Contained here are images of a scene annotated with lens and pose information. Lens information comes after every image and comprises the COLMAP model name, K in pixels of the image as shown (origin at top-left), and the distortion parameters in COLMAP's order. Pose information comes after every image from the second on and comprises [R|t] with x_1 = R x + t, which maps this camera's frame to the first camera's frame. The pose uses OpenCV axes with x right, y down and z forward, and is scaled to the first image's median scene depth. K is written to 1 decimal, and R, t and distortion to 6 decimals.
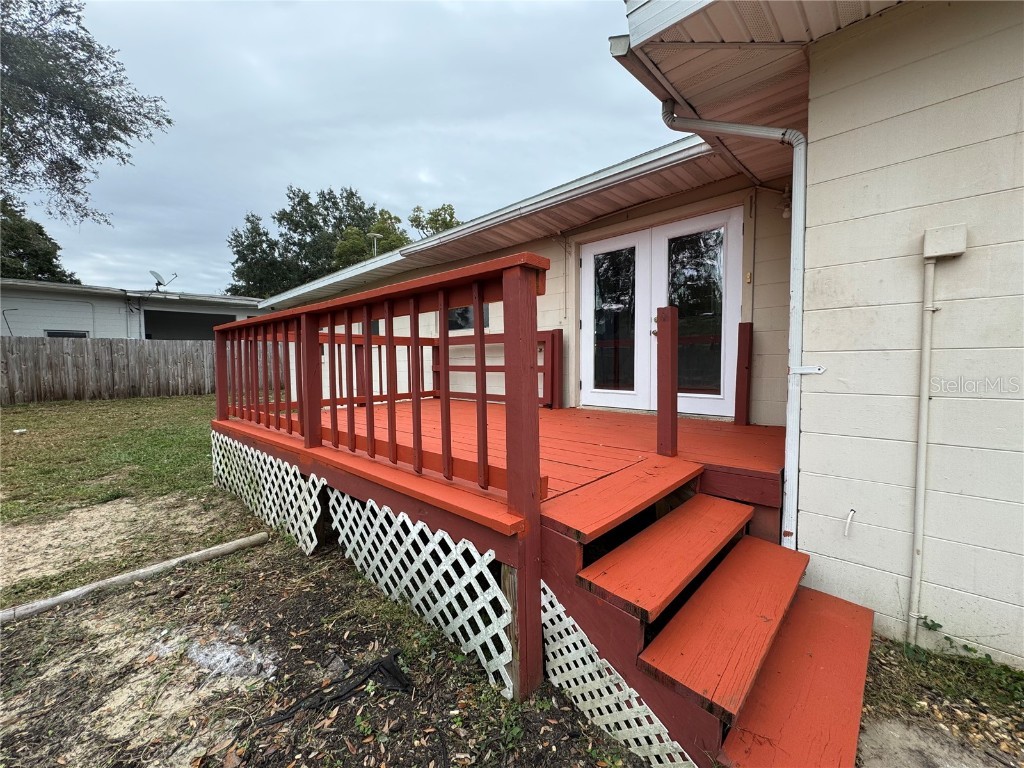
lens RADIAL K [[409.6, 0, 512.0], [0, 409.6, 382.8], [0, 0, 1]] dist [-0.002715, -0.000029]
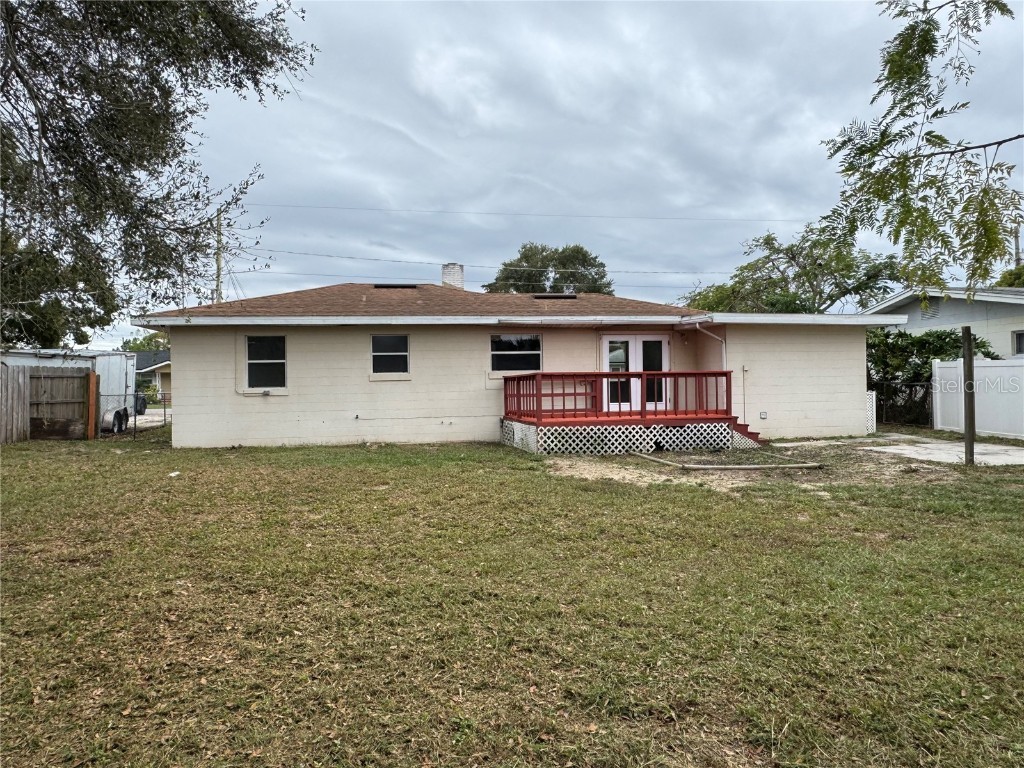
lens RADIAL K [[655.7, 0, 511.8], [0, 655.7, 381.8], [0, 0, 1]] dist [0.000073, 0.000003]
pose [[0.594438, 0.008859, 0.804093, -8.459887], [0.050845, 0.997524, -0.048578, 0.134005], [-0.802533, 0.069761, 0.592516, -1.846228]]
